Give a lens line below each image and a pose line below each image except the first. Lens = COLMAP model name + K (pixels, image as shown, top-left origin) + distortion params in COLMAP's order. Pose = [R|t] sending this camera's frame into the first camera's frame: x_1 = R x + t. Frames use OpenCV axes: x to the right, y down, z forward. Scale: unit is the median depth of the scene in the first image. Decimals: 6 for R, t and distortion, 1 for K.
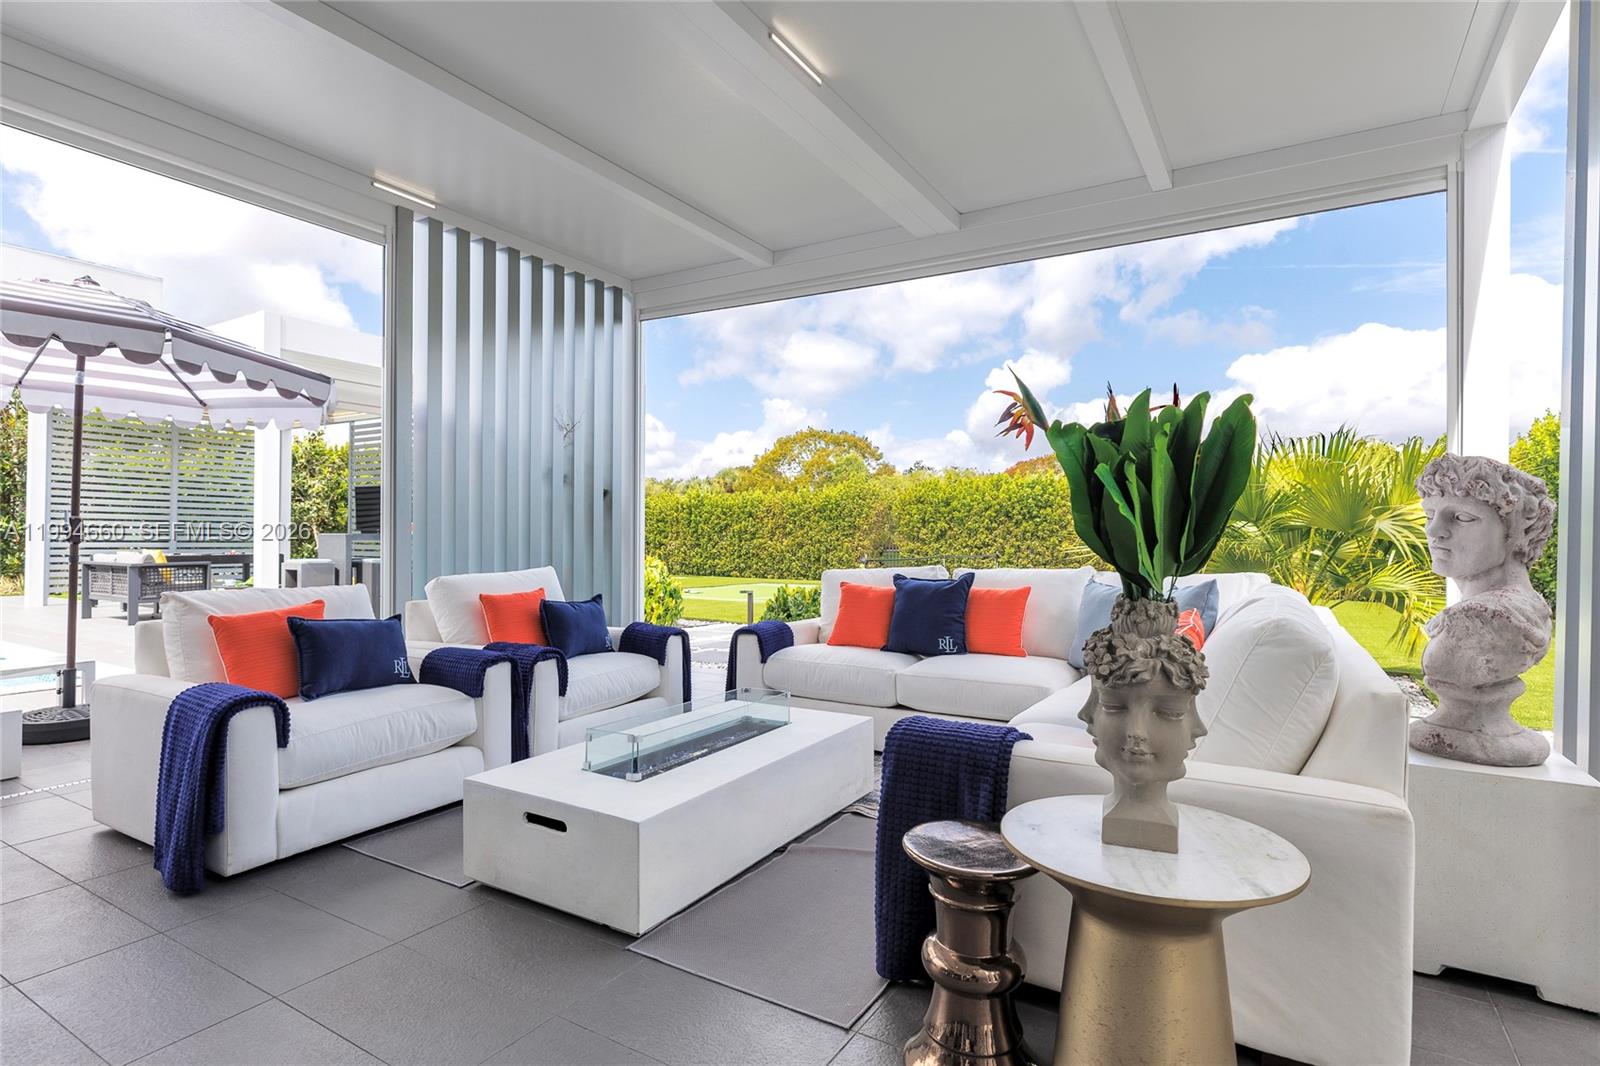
lens RADIAL K [[807.5, 0, 796.8], [0, 807.5, 533.0], [0, 0, 1]] dist [-0.002828, -0.000276]
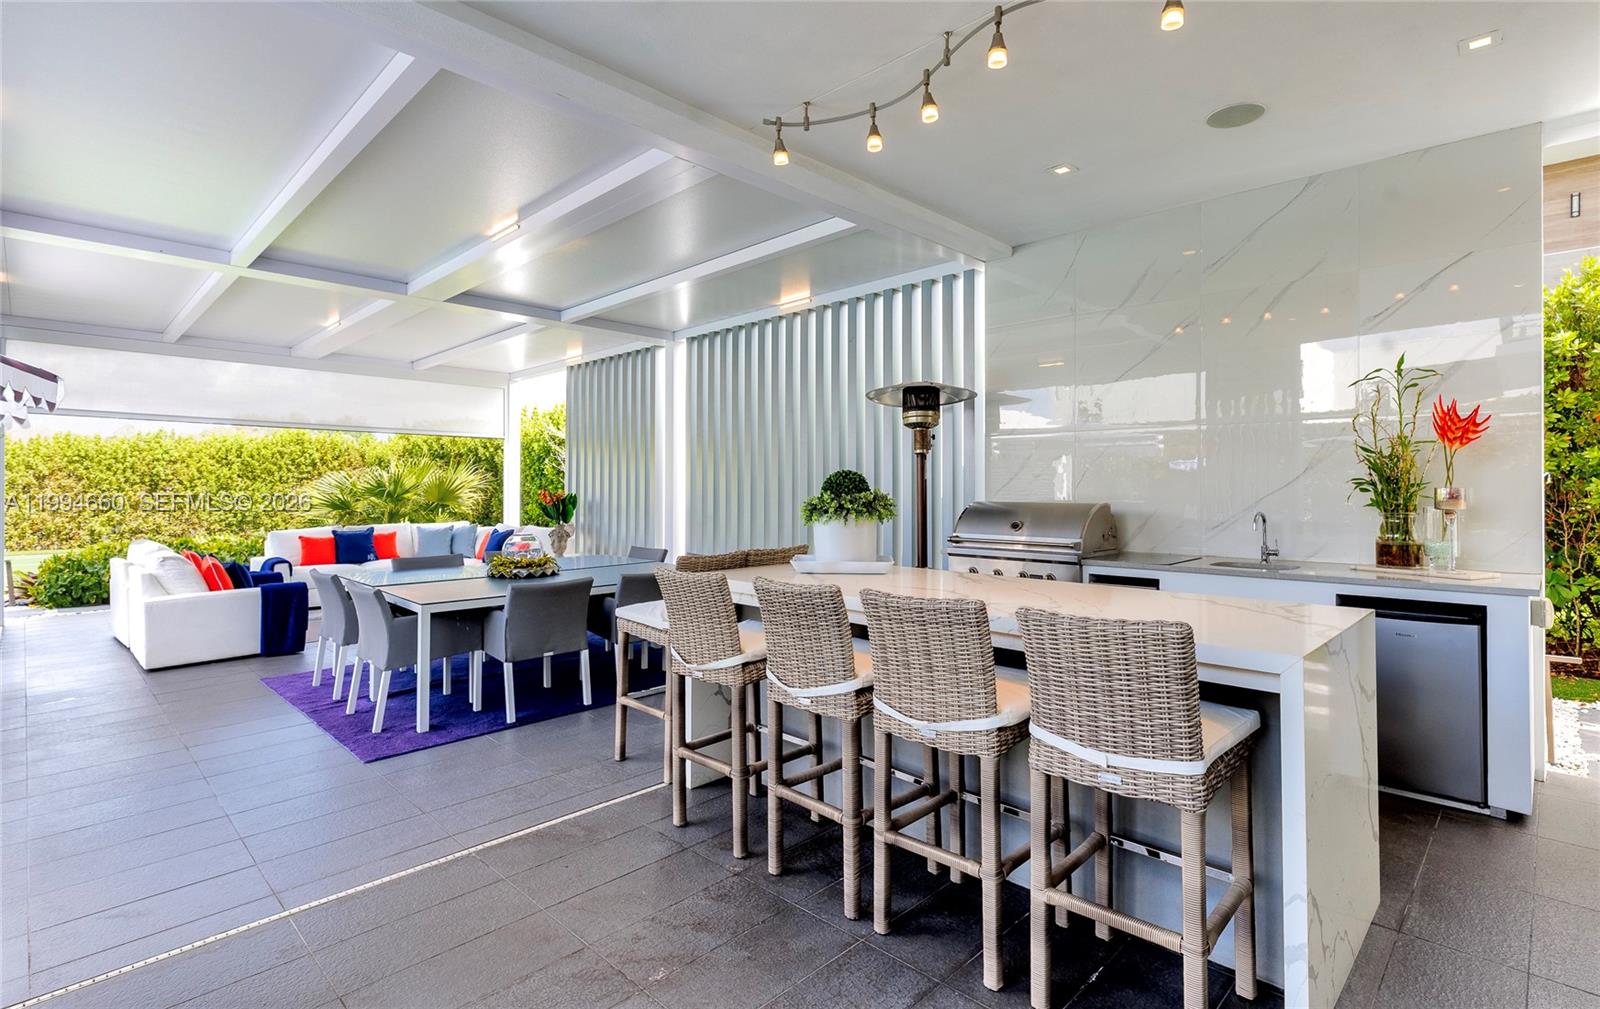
lens RADIAL K [[753.3, 0, 812.1], [0, 753.3, 490.7], [0, 0, 1]] dist [0.005345, 0.000333]
pose [[0.216439, -0.007683, 0.976266, -1.602816], [-0.006297, 0.999937, 0.009265, -0.082961], [-0.976276, -0.008152, 0.216377, -0.718946]]
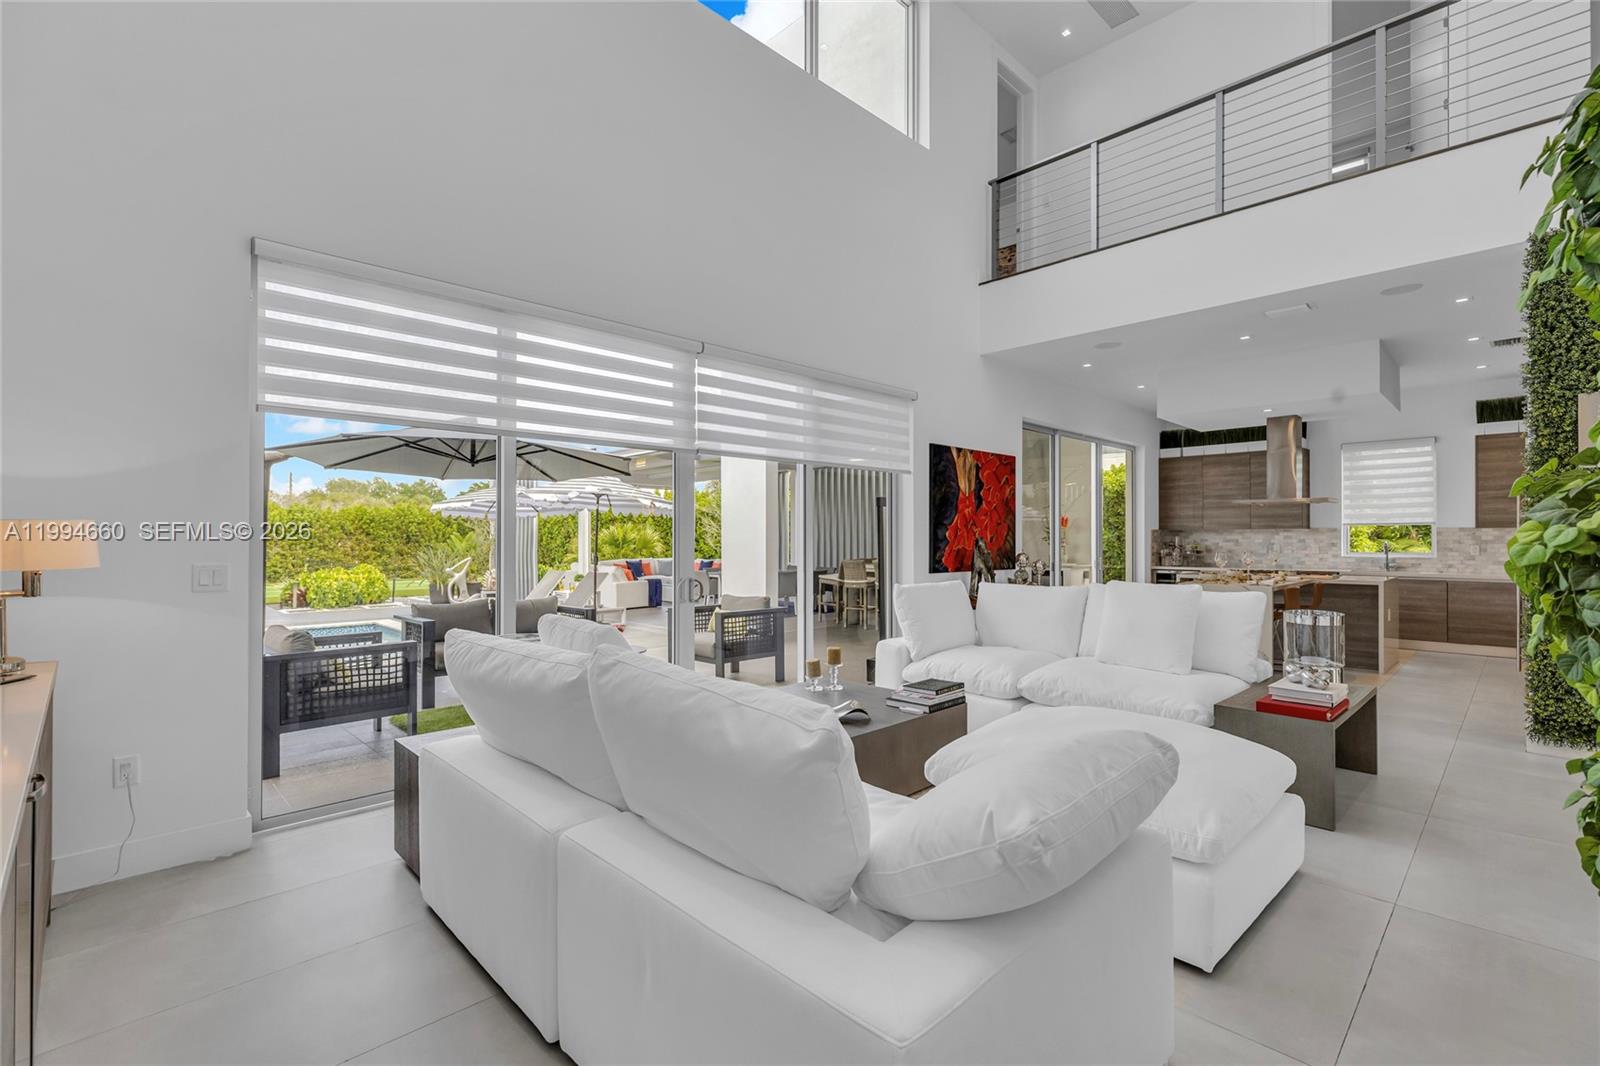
lens RADIAL K [[722.8, 0, 802.0], [0, 722.8, 534.0], [0, 0, 1]] dist [0.005299, -0.000685]
pose [[0.237351, 0.001651, 0.971423, -3.522825], [-0.002496, 0.999996, -0.001090, -0.098425], [-0.971421, -0.002166, 0.237354, -0.921051]]
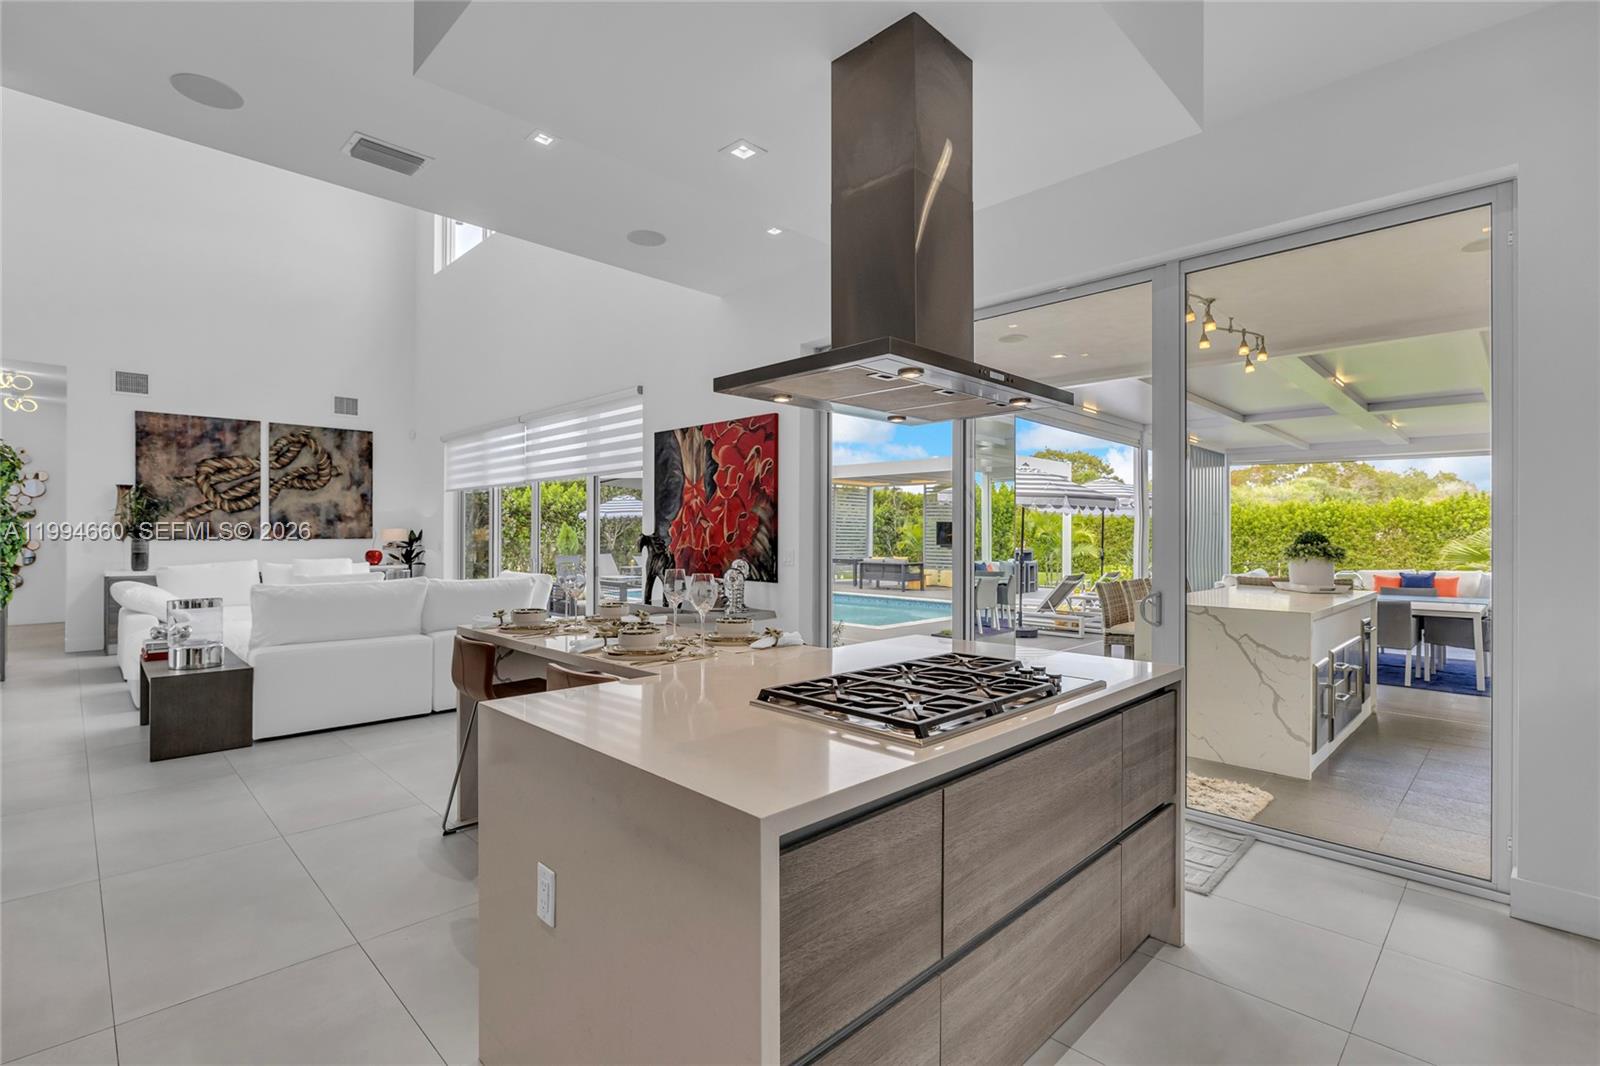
lens RADIAL K [[735.6, 0, 789.9], [0, 735.6, 532.3], [0, 0, 1]] dist [-0.010167, -0.000781]
pose [[0.971460, -0.000275, -0.237203, -1.418635], [0.000328, 1.000000, 0.000182, -0.097761], [0.237203, -0.000254, 0.971460, -2.136366]]
